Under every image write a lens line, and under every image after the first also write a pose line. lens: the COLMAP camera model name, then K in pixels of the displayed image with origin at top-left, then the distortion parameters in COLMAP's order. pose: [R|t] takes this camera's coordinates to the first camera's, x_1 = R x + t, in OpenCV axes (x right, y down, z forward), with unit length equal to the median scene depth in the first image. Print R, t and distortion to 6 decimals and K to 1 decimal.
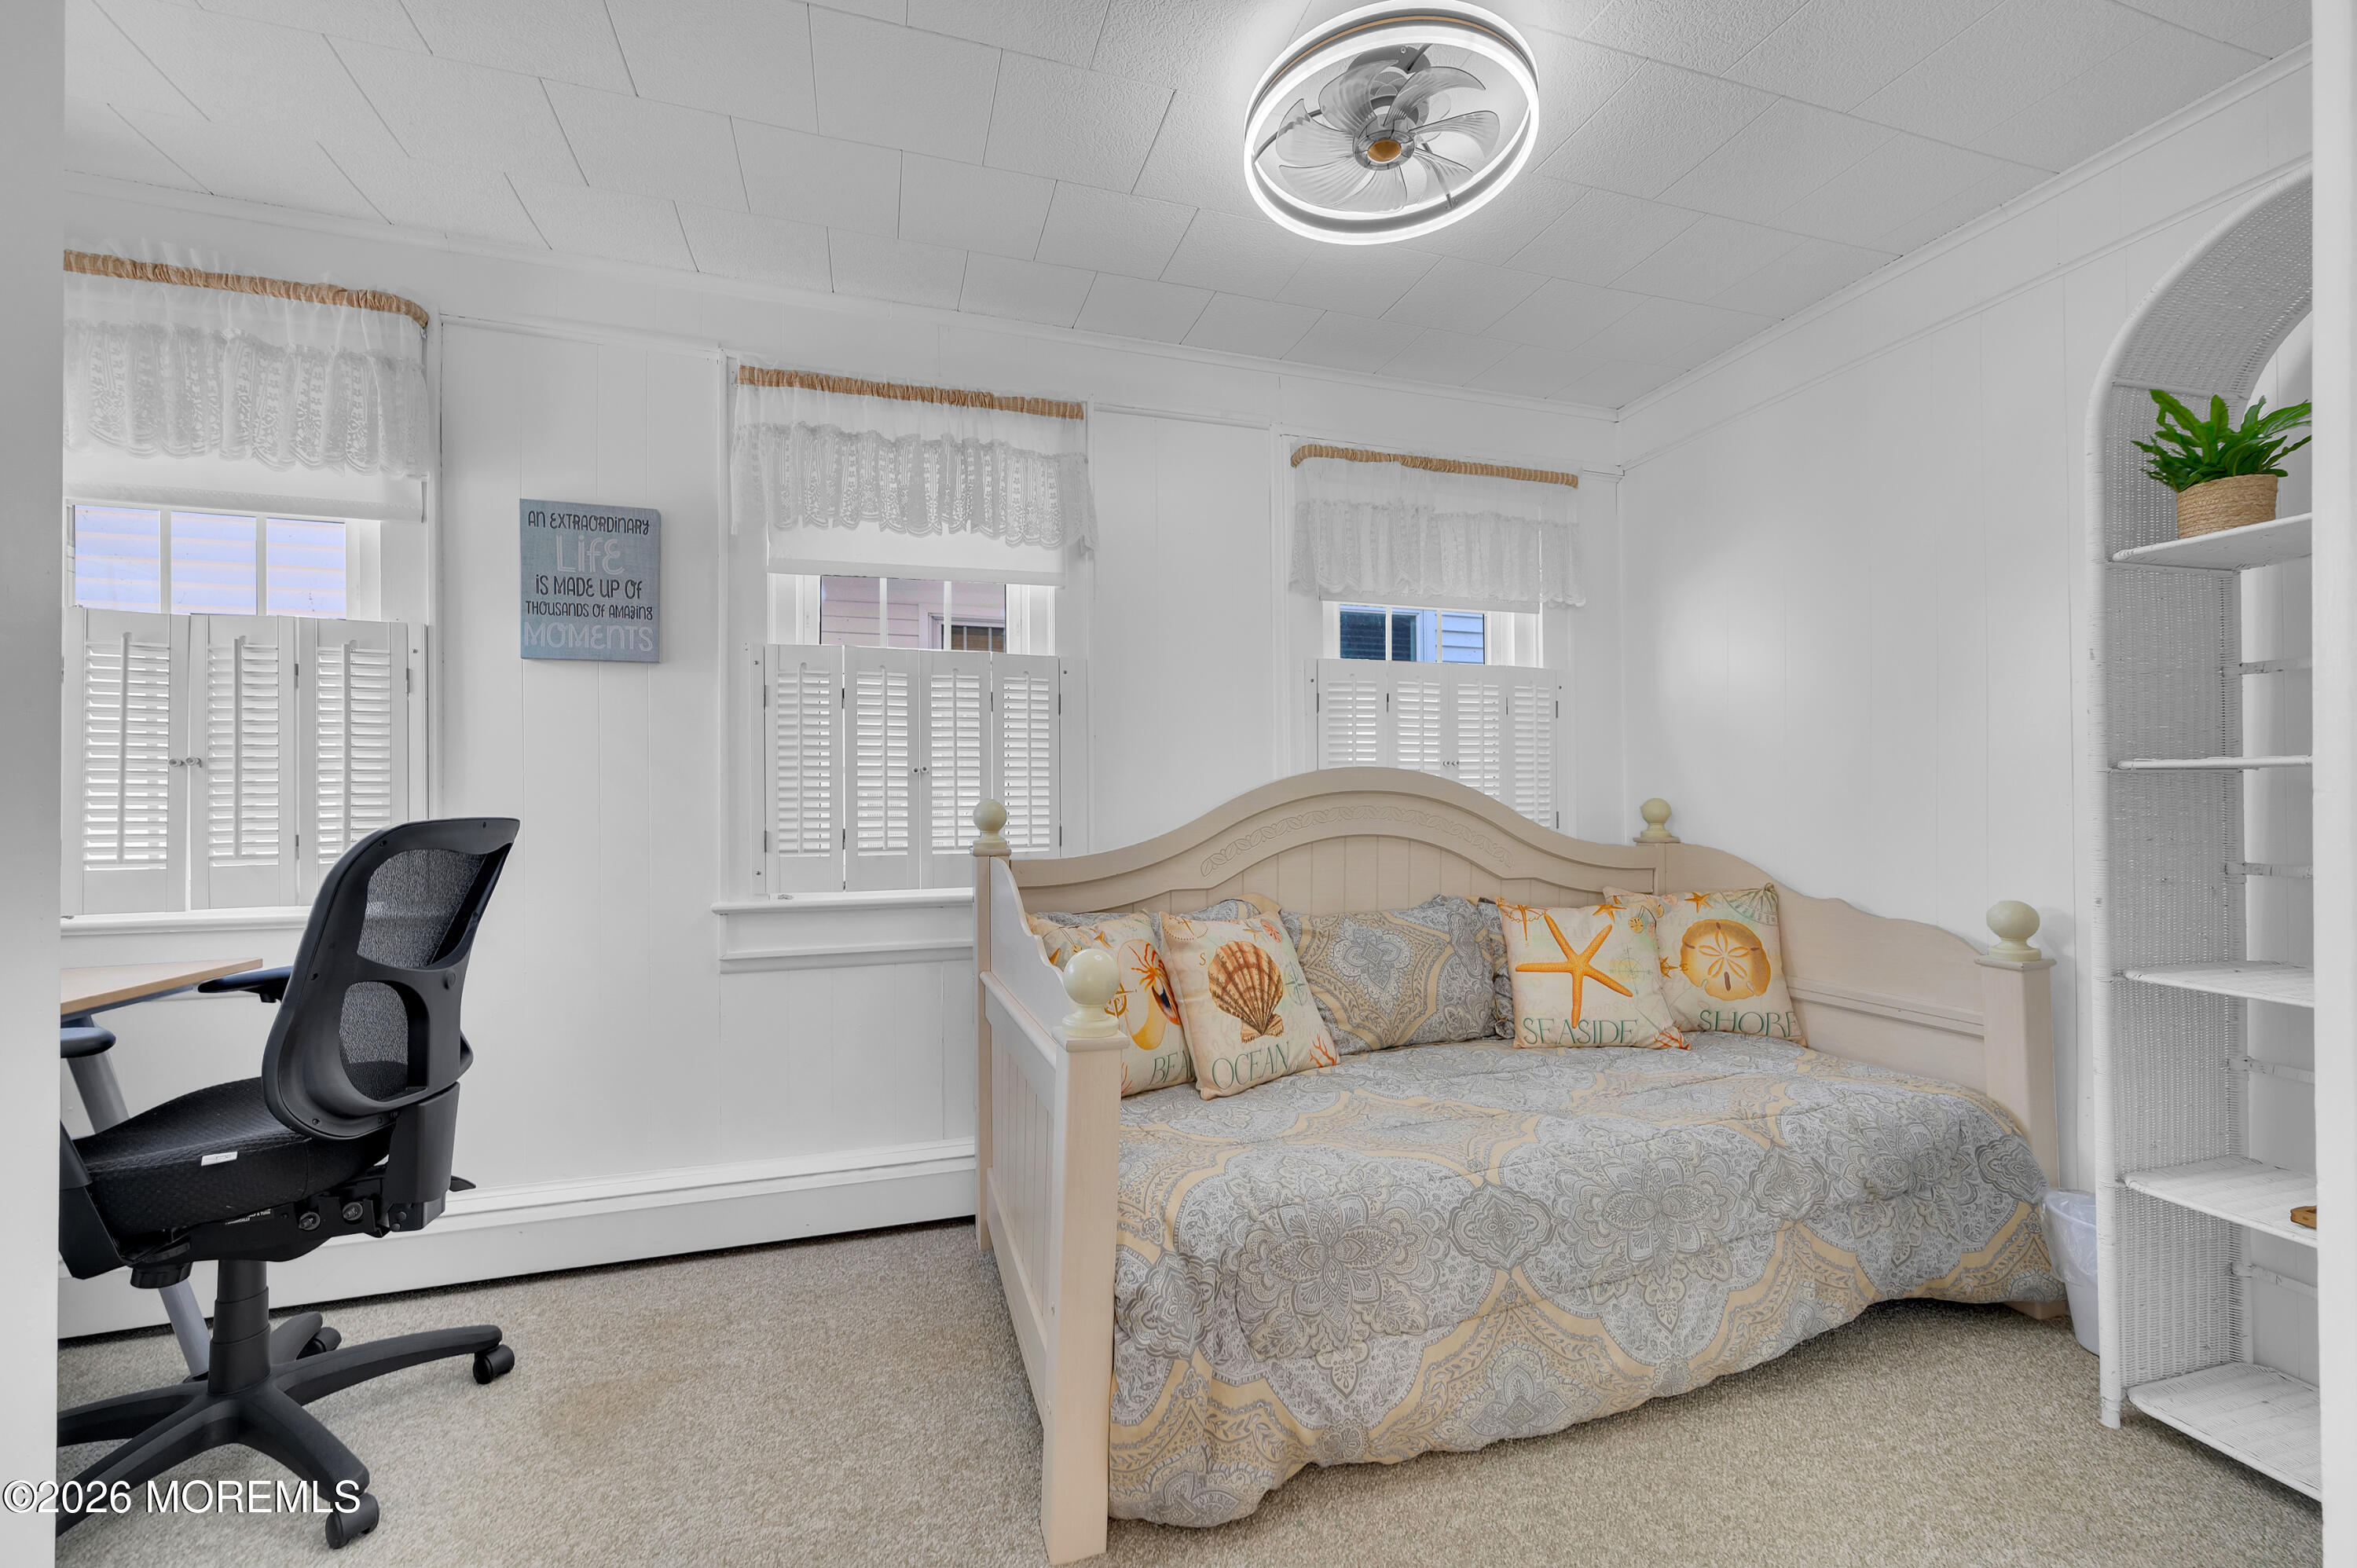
lens RADIAL K [[947.7, 0, 1169.1], [0, 947.7, 791.6], [0, 0, 1]] dist [-0.001248, -0.000030]
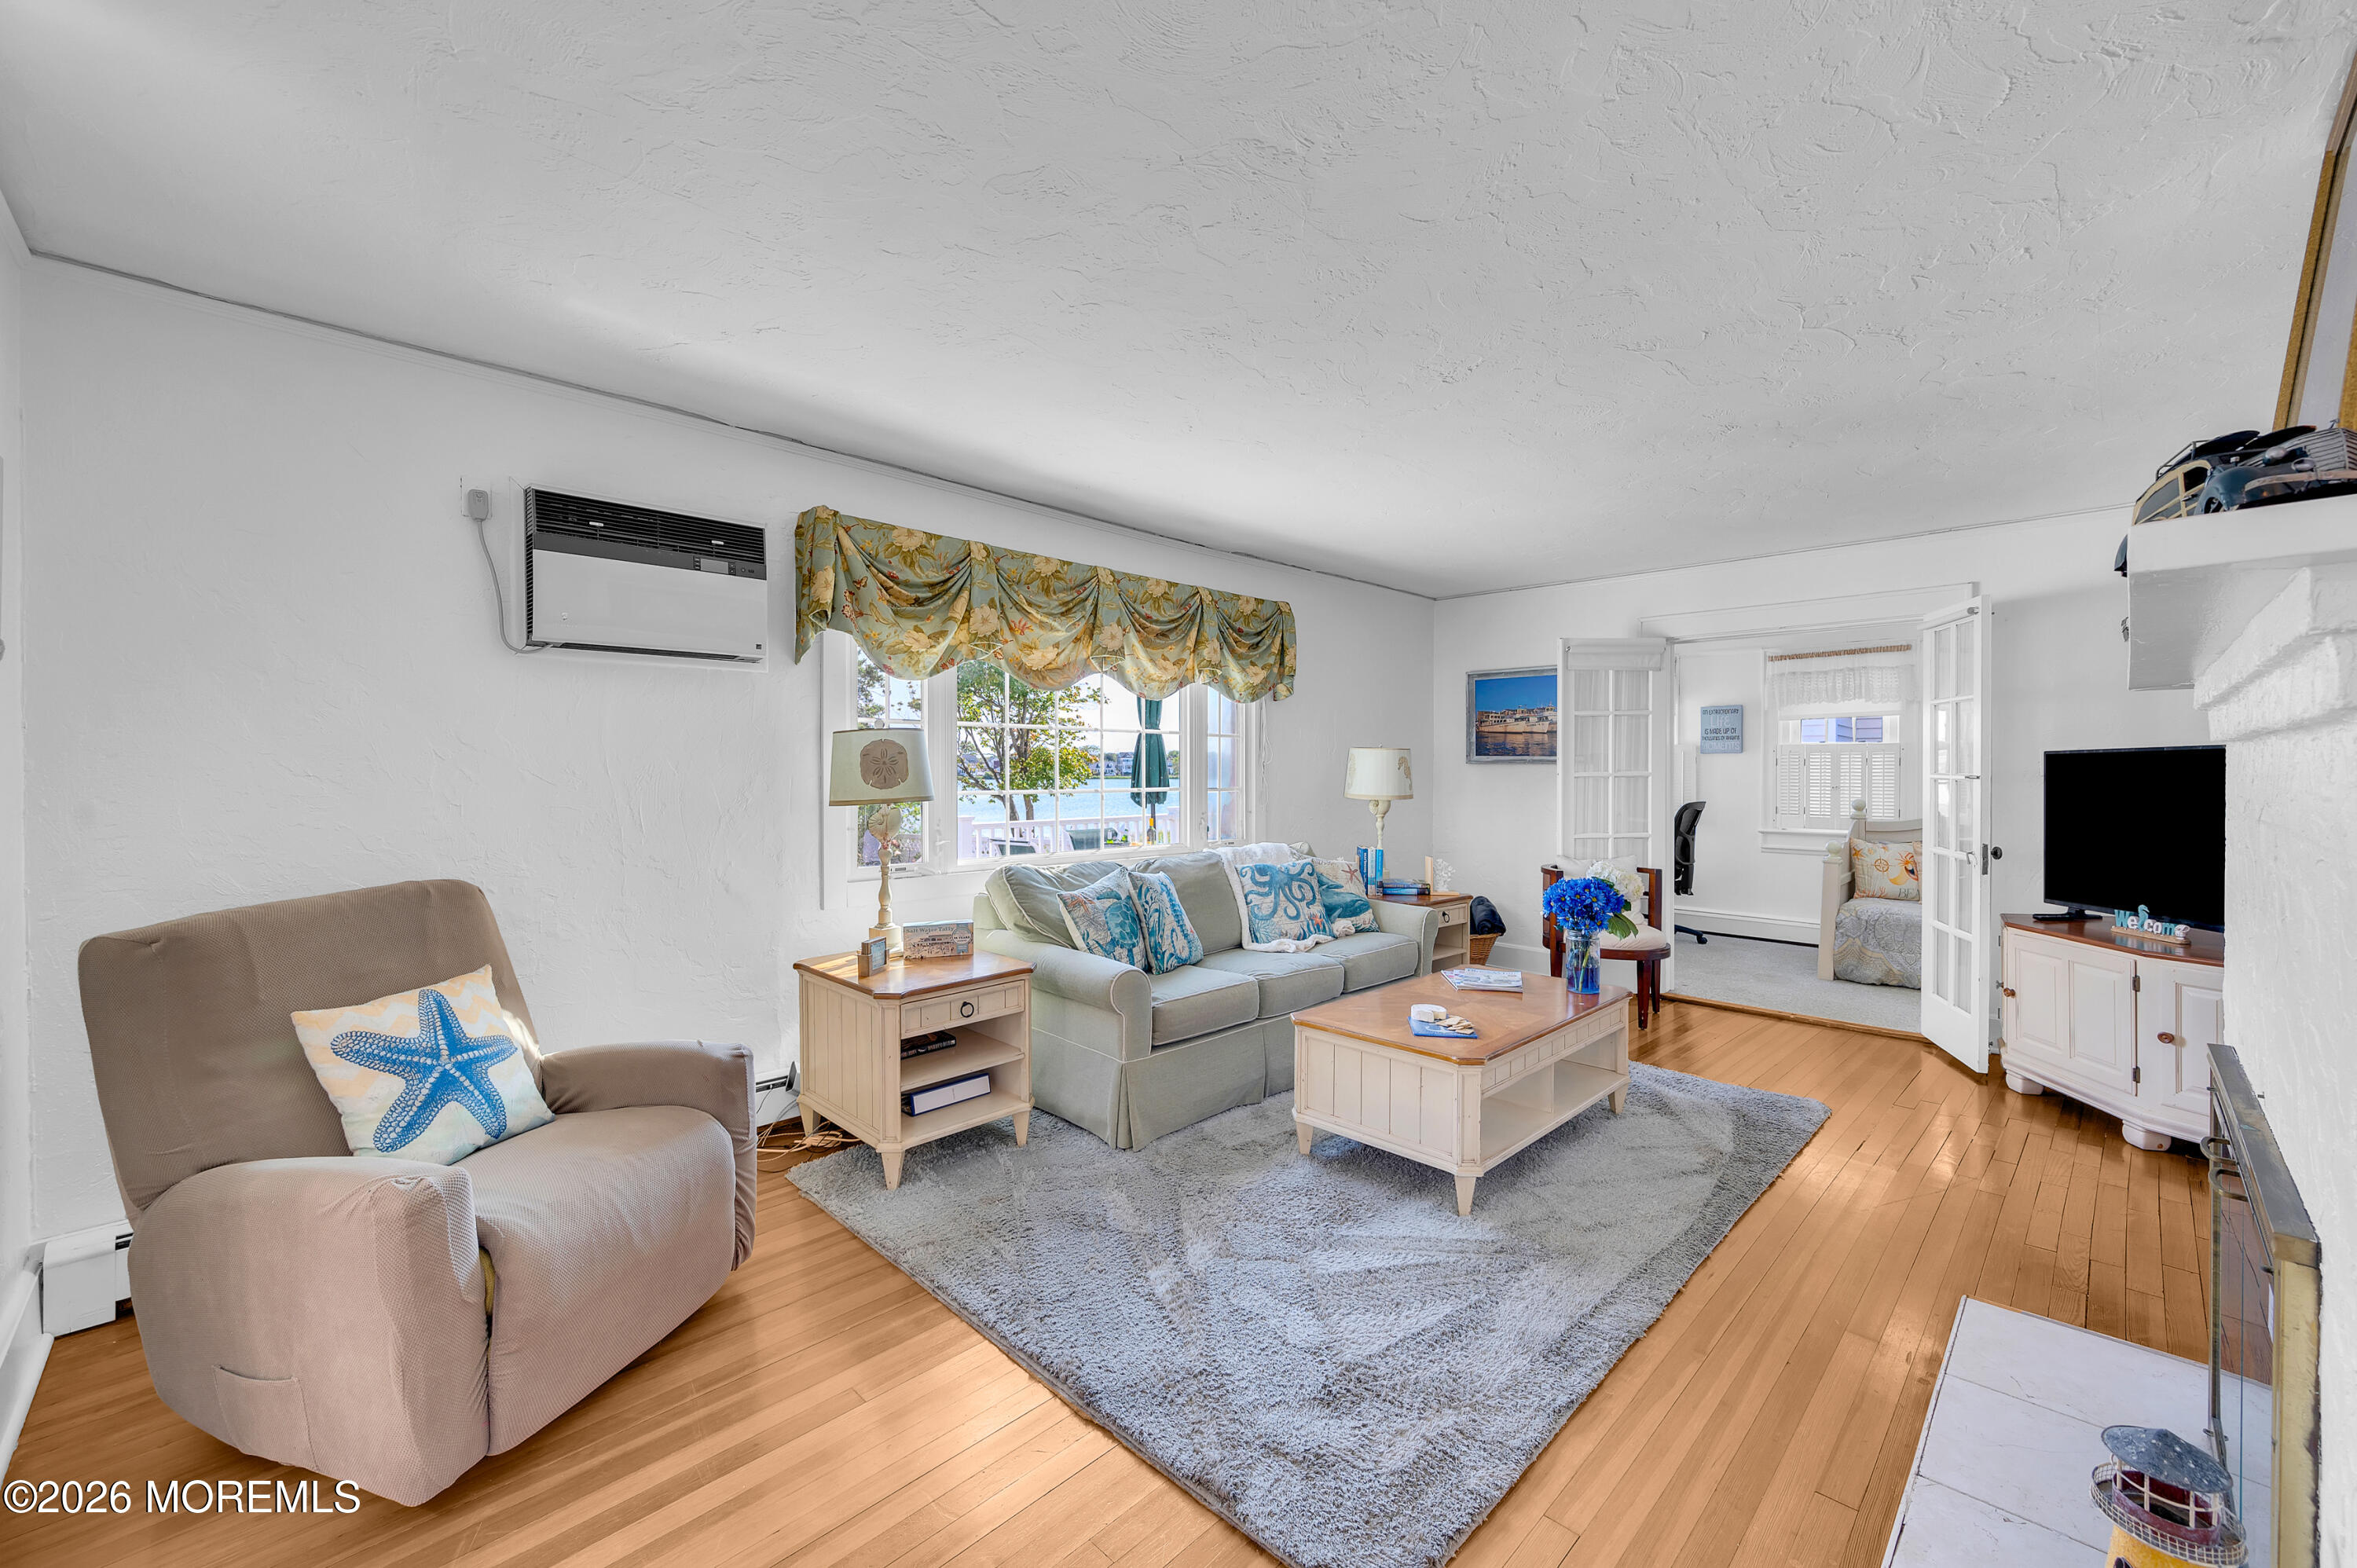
lens RADIAL K [[947.7, 0, 1174.3], [0, 947.7, 770.0], [0, 0, 1]] dist [-0.001248, -0.000030]
pose [[0.454789, 0.011095, -0.890530, 1.377457], [0.009239, 0.999810, 0.017175, -0.143337], [0.890552, -0.016039, 0.454599, -2.068741]]
